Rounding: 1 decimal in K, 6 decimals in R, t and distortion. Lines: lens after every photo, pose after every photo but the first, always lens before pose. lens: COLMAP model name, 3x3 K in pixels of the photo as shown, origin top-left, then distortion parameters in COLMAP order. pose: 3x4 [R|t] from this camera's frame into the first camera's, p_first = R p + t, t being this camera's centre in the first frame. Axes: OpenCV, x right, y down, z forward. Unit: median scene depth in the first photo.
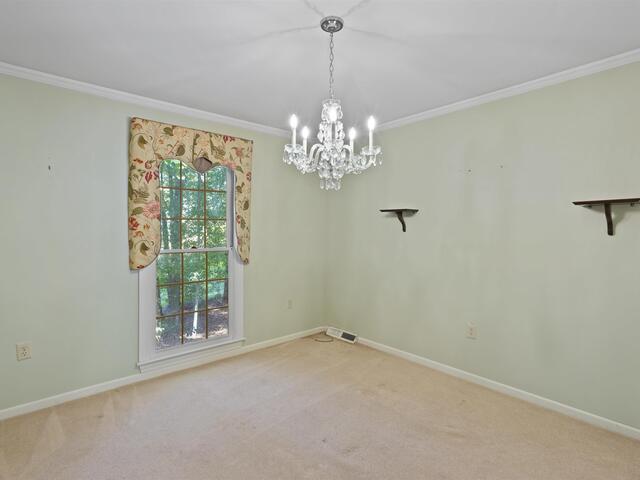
lens RADIAL K [[330.1, 0, 315.4], [0, 330.1, 230.6], [0, 0, 1]] dist [0.003814, 0.000479]
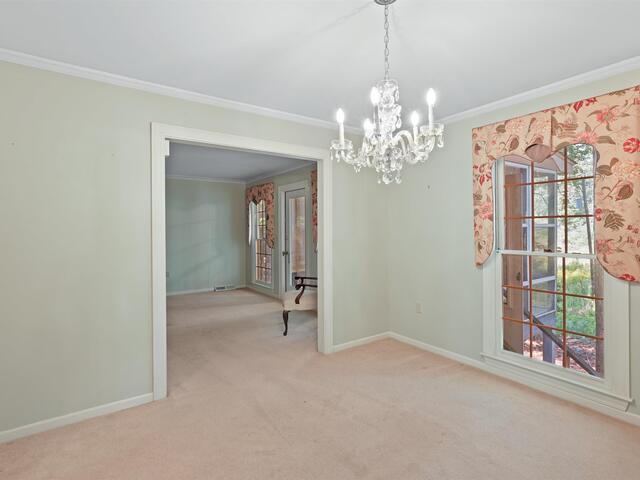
lens RADIAL K [[330.1, 0, 315.4], [0, 330.1, 230.6], [0, 0, 1]] dist [0.003814, 0.000479]
pose [[-0.100868, 0.008409, -0.994864, 0.569705], [0.002304, 0.999964, 0.008218, -0.009318], [0.994897, -0.001464, -0.100884, 0.539560]]
